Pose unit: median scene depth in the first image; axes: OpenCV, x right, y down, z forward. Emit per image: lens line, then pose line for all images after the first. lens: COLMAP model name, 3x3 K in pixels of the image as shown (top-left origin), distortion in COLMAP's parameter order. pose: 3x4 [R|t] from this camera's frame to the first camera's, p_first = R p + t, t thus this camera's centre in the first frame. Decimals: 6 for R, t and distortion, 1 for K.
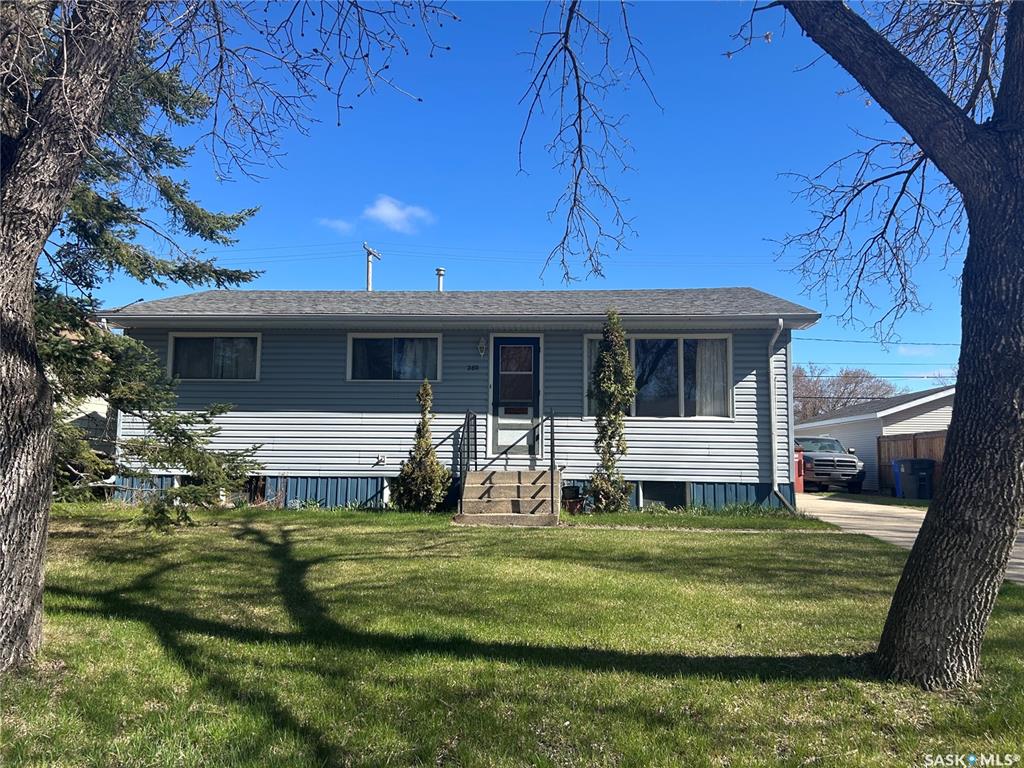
lens RADIAL K [[799.3, 0, 506.7], [0, 799.3, 377.8], [0, 0, 1]] dist [0.062028, -0.022508]
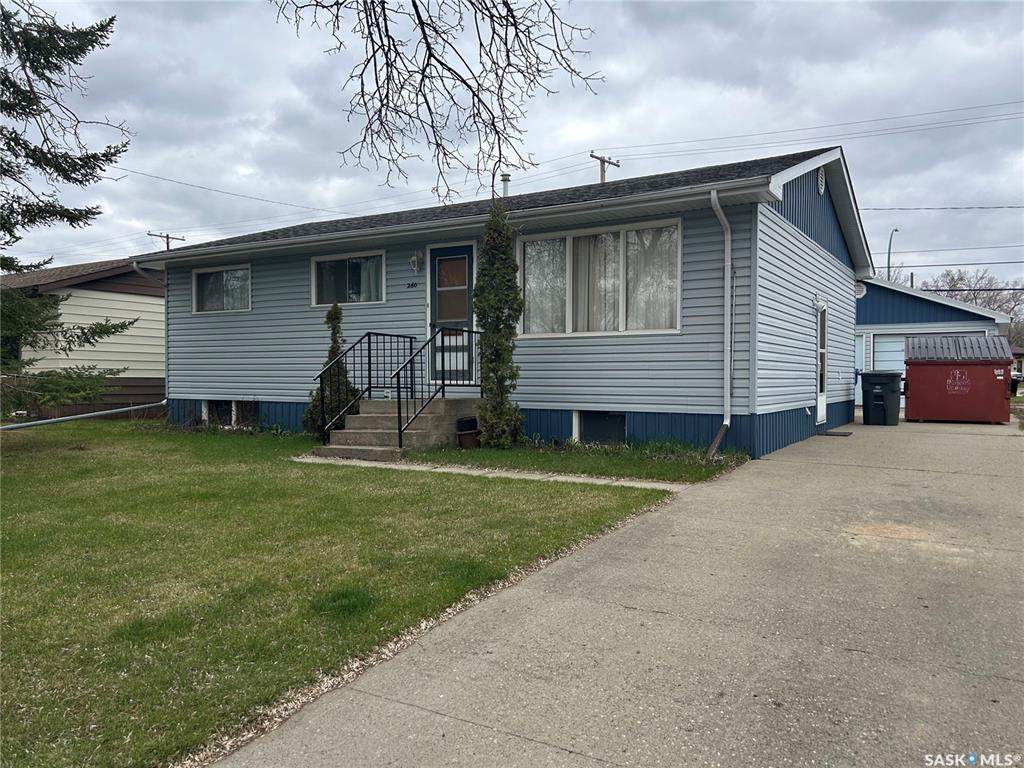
lens RADIAL K [[799.3, 0, 510.0], [0, 799.3, 384.4], [0, 0, 1]] dist [0.062028, -0.022508]
pose [[0.878087, -0.005841, -0.478466, 0.498730], [0.059257, 0.993556, 0.096621, 0.018480], [0.474818, -0.113194, 0.872774, 0.247007]]
